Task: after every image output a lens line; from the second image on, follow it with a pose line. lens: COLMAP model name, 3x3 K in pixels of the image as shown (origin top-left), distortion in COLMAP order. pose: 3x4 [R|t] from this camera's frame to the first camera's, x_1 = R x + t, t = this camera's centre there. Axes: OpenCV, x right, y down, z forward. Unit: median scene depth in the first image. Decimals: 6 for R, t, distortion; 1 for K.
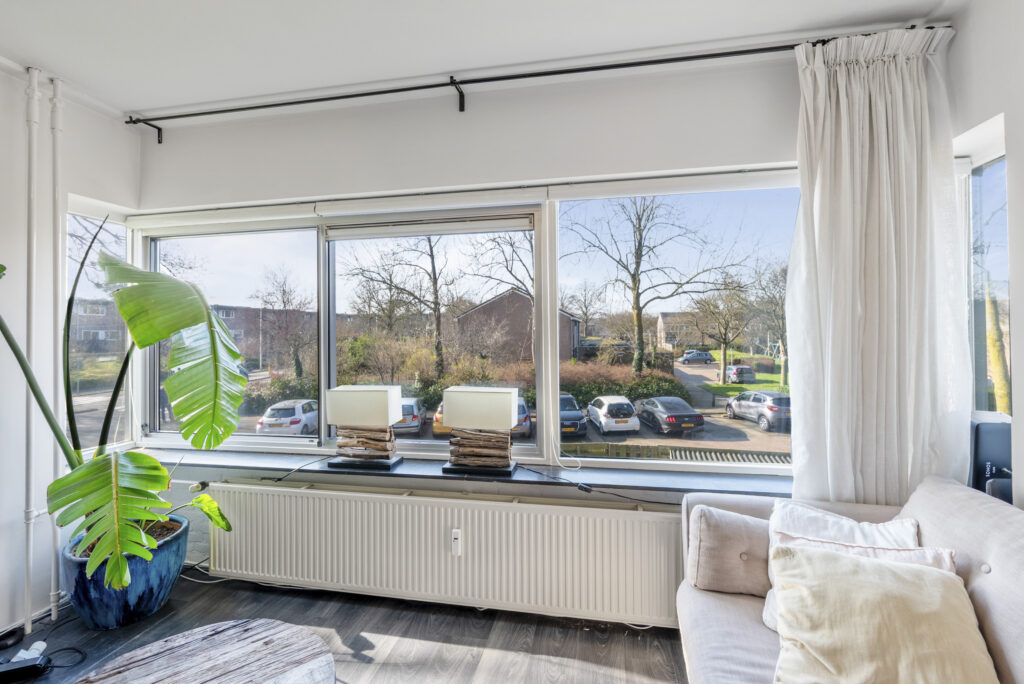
lens RADIAL K [[446.5, 0, 512.9], [0, 446.5, 323.2], [0, 0, 1]] dist [-0.000191, 0.000152]
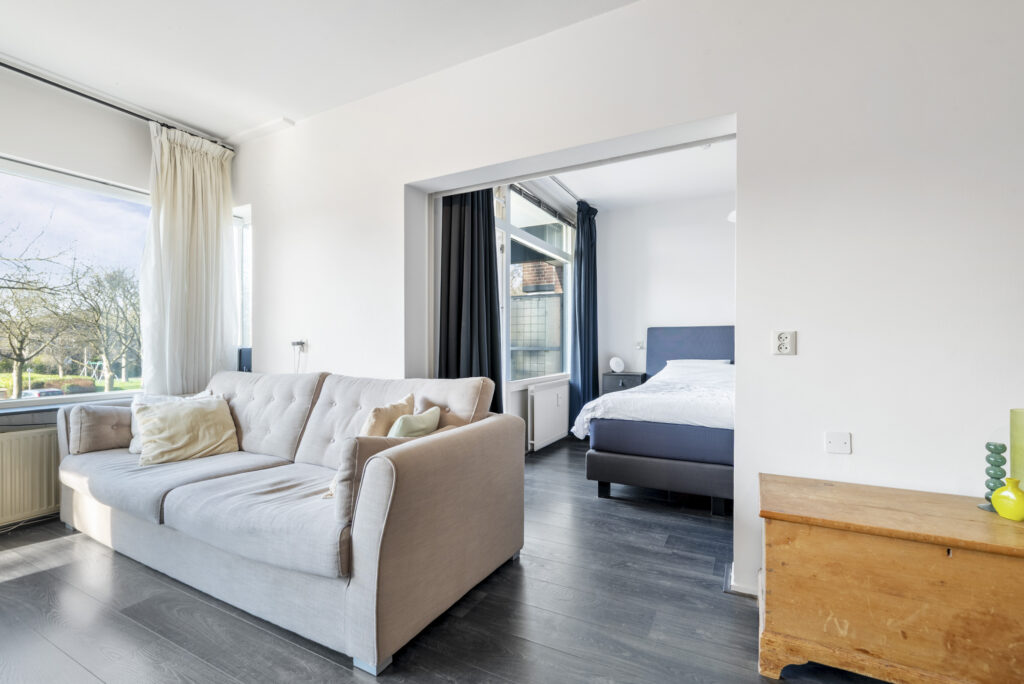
lens RADIAL K [[455.8, 0, 517.0], [0, 455.8, 348.9], [0, 0, 1]] dist [-0.000027, -0.000337]
pose [[0.286164, 0.002006, 0.958179, -0.446050], [-0.015638, 0.999874, 0.002577, 0.142769], [-0.958053, -0.015722, 0.286160, -0.599268]]
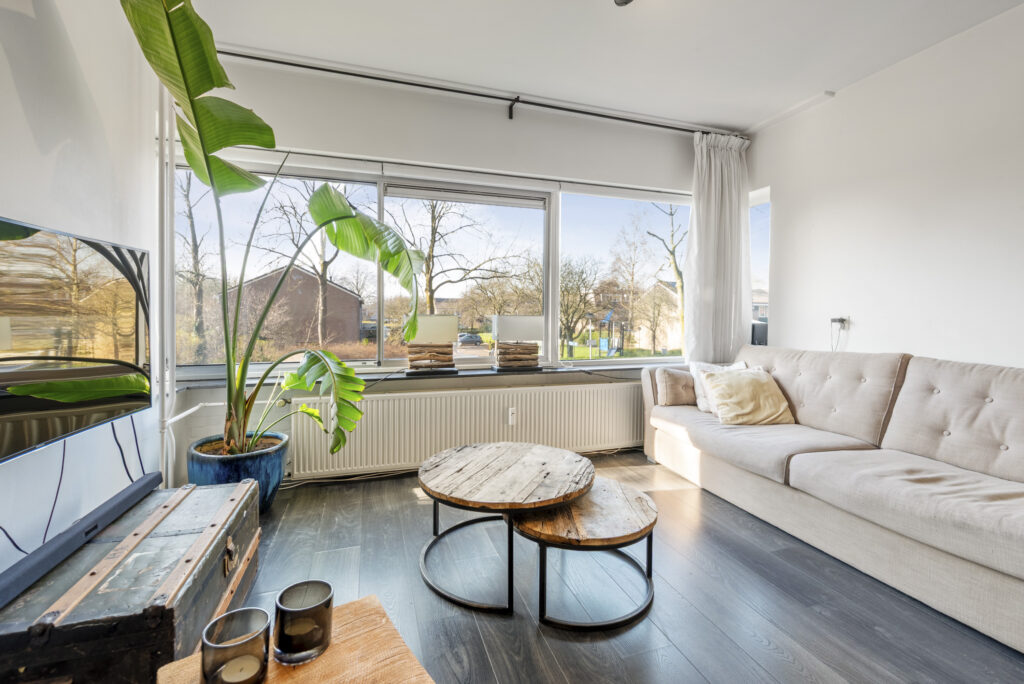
lens RADIAL K [[446.5, 0, 512.9], [0, 446.5, 323.2], [0, 0, 1]] dist [-0.000191, 0.000152]
pose [[0.872769, 0.004696, 0.488111, -0.777709], [-0.020291, 0.999438, 0.026667, 0.132407], [-0.487711, -0.033179, 0.872374, -0.254280]]
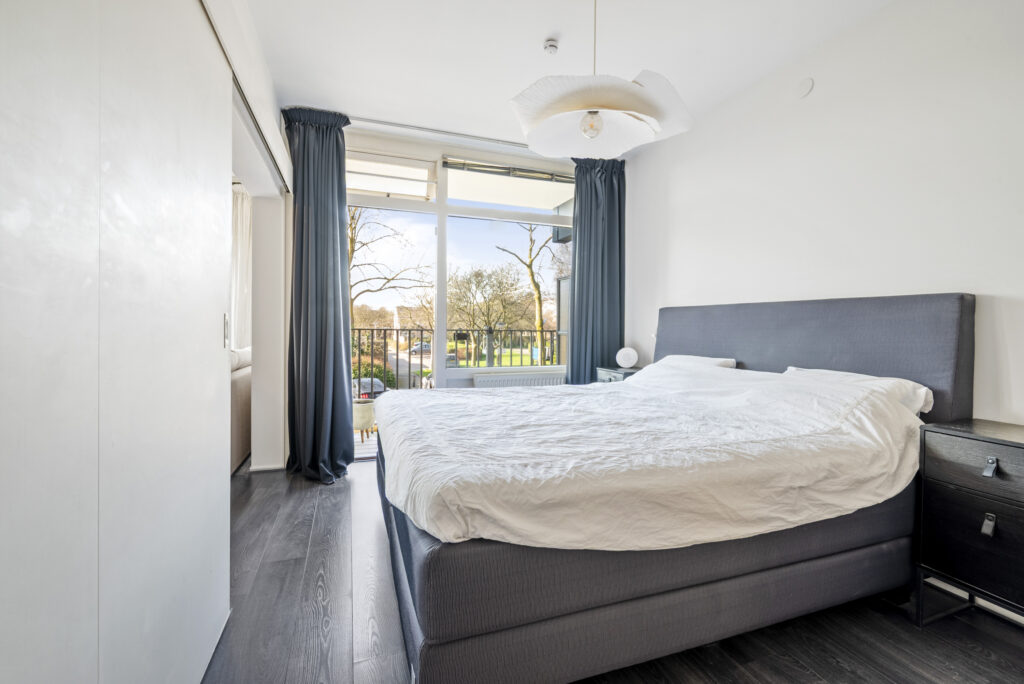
lens RADIAL K [[450.2, 0, 514.7], [0, 450.2, 334.6], [0, 0, 1]] dist [-0.002302, -0.000226]
pose [[0.850113, 0.005061, 0.526576, 0.561212], [-0.025058, 0.999210, 0.030850, 0.090353], [-0.526004, -0.039420, 0.849568, -1.618036]]
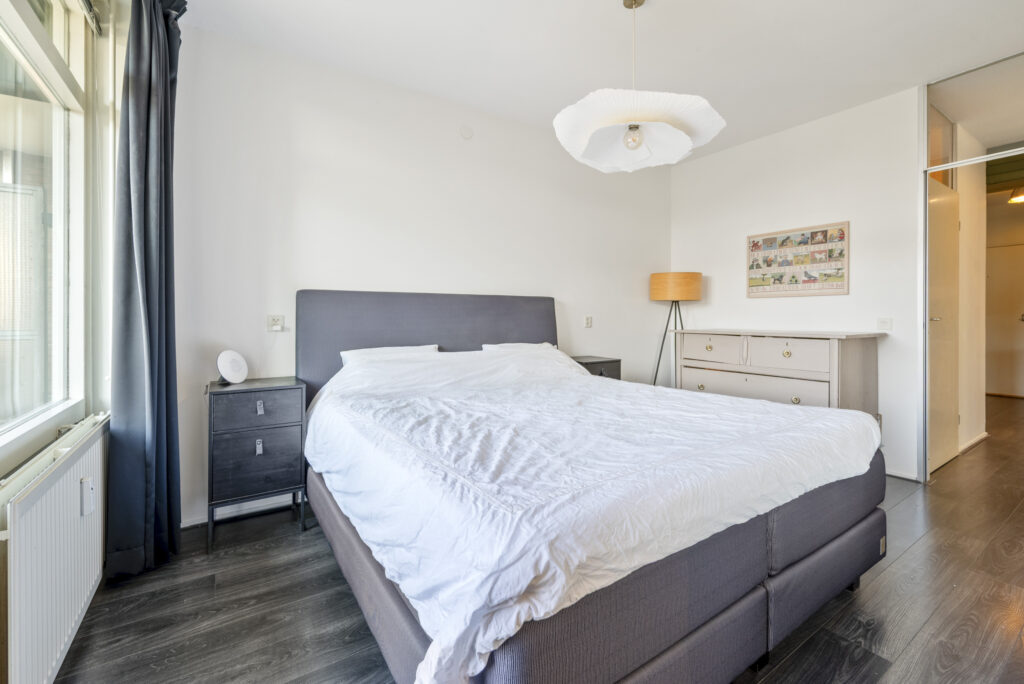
lens RADIAL K [[439.2, 0, 517.4], [0, 439.2, 313.7], [0, 0, 1]] dist [-0.000348, -0.000065]
pose [[-0.713916, 0.003907, 0.700221, 0.648403], [-0.012169, 0.999764, -0.017986, 0.109559], [-0.700126, -0.021362, -0.713700, -0.186360]]
